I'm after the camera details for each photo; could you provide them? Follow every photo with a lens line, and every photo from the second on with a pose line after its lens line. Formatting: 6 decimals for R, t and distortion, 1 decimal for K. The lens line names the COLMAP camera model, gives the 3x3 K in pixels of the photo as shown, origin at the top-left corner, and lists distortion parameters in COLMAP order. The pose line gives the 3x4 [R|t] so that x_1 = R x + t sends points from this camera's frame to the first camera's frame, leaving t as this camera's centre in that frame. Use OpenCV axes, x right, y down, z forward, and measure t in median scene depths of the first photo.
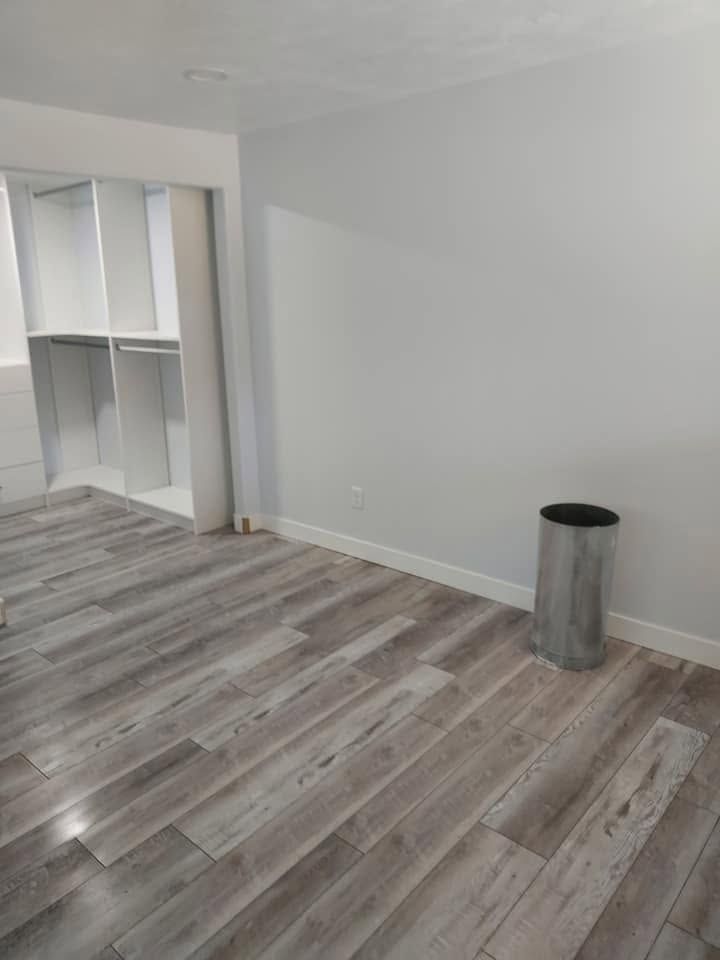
lens RADIAL K [[709.2, 0, 358.0], [0, 709.2, 480.5], [0, 0, 1]] dist [0.044096, -0.014291]
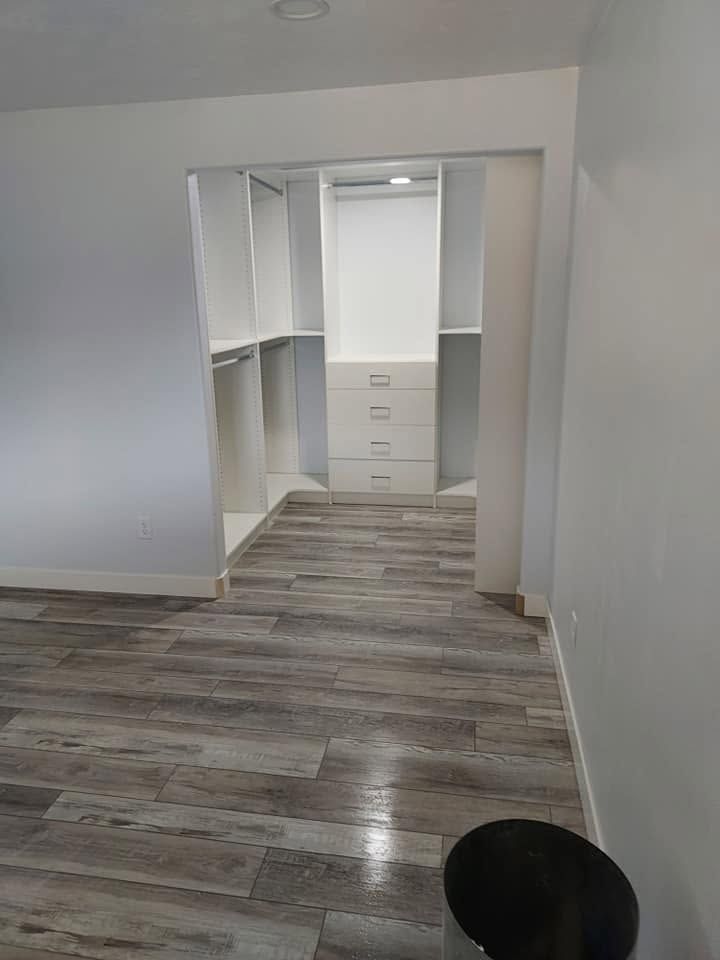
lens RADIAL K [[709.2, 0, 360.2], [0, 709.2, 477.4], [0, 0, 1]] dist [0.044096, -0.014291]
pose [[0.495360, 0.244619, -0.833535, 0.466912], [-0.222823, 0.963210, 0.150254, -0.187347], [0.839624, 0.111301, 0.531642, 0.591577]]
